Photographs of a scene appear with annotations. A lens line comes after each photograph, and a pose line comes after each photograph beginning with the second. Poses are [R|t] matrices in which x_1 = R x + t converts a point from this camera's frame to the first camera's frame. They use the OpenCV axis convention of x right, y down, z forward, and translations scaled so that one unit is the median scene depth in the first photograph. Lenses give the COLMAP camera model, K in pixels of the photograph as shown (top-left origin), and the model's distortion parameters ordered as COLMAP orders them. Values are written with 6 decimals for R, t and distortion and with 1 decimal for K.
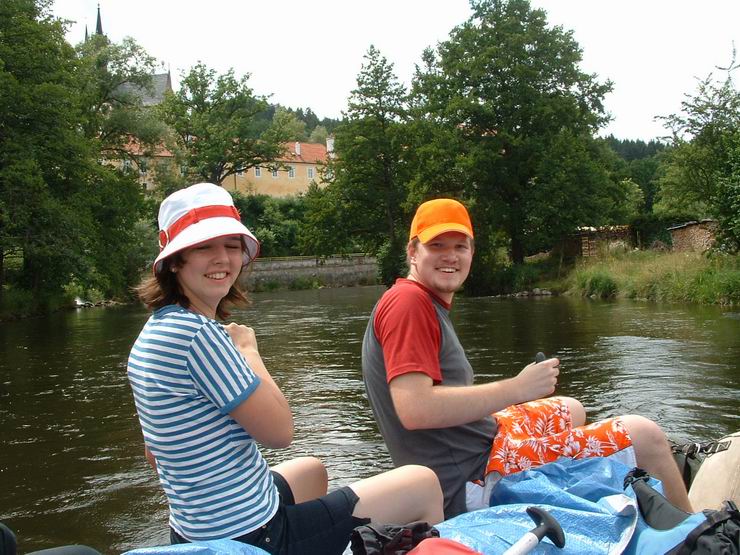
lens RADIAL K [[1021.4, 0, 370.0], [0, 1021.4, 277.5], [0, 0, 1]] dist [-0.160766, 0.019342]
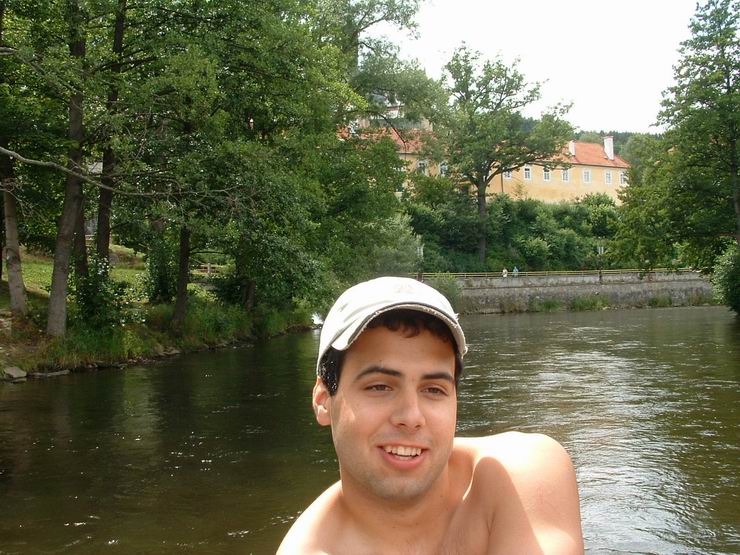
lens RADIAL K [[1021.4, 0, 370.0], [0, 1021.4, 277.5], [0, 0, 1]] dist [-0.160766, 0.019342]
pose [[0.970849, 0.013396, -0.239318, -0.037026], [-0.017935, 0.999698, -0.016801, 0.001899], [0.239021, 0.020603, 0.970796, 0.148301]]
